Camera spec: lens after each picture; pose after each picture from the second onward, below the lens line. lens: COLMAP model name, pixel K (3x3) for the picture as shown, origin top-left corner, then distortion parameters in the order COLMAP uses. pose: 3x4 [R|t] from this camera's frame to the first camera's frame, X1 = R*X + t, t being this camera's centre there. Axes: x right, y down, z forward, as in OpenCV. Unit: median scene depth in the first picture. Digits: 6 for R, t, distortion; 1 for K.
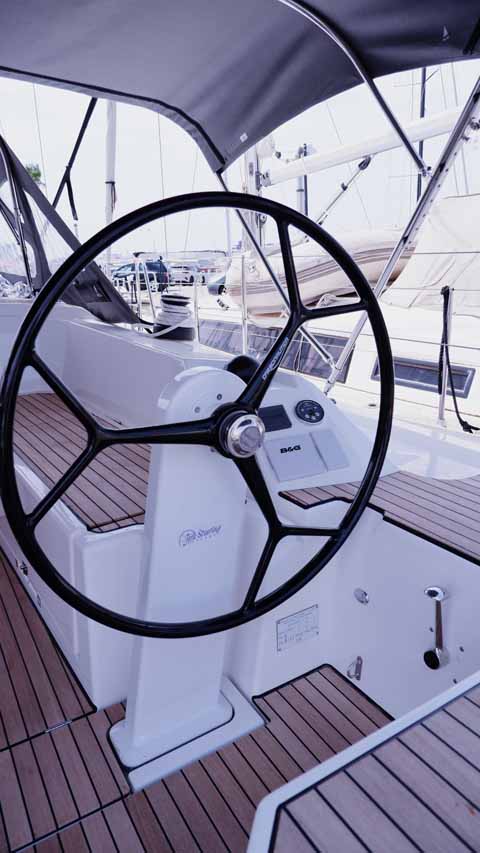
lens RADIAL K [[549.7, 0, 240.0], [0, 549.7, 426.5], [0, 0, 1]] dist [-0.044505, -0.000344]
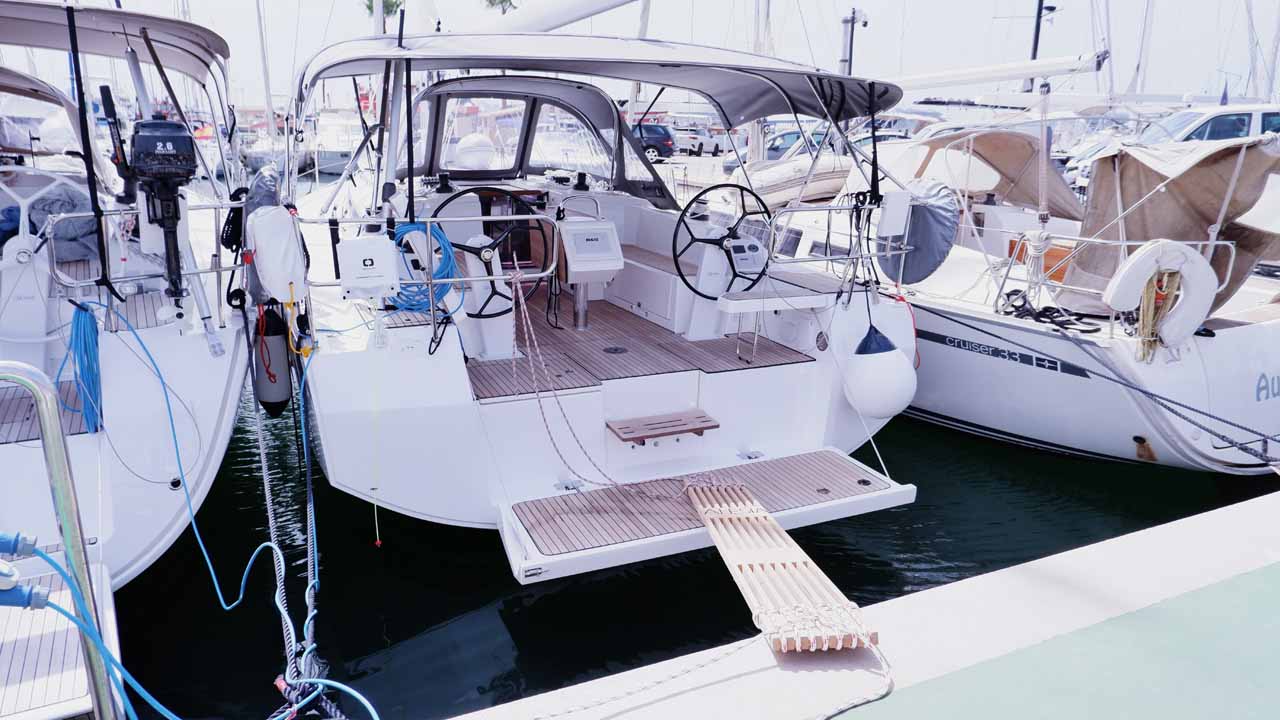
lens RADIAL K [[838.7, 0, 640.0], [0, 838.7, 360.0], [0, 0, 1]] dist [-0.036566, -0.000201]
pose [[0.990453, 0.082326, -0.110567, 0.085397], [-0.083059, 0.996543, -0.002030, 0.663805], [0.110017, 0.011194, 0.993867, -3.653741]]
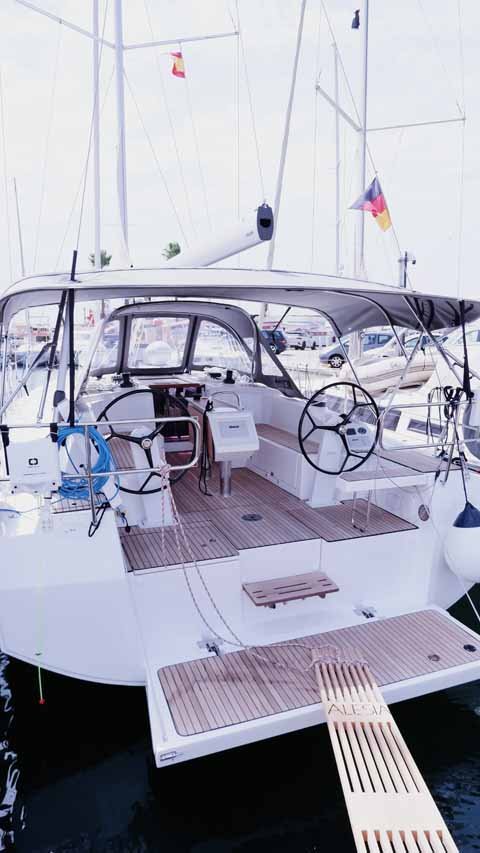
lens RADIAL K [[549.7, 0, 240.0], [0, 549.7, 426.5], [0, 0, 1]] dist [-0.044505, -0.000344]
pose [[0.980623, 0.065804, -0.184522, 0.009129], [-0.084507, 0.991846, -0.095393, 0.387278], [0.176741, 0.109138, 0.978188, -2.865238]]
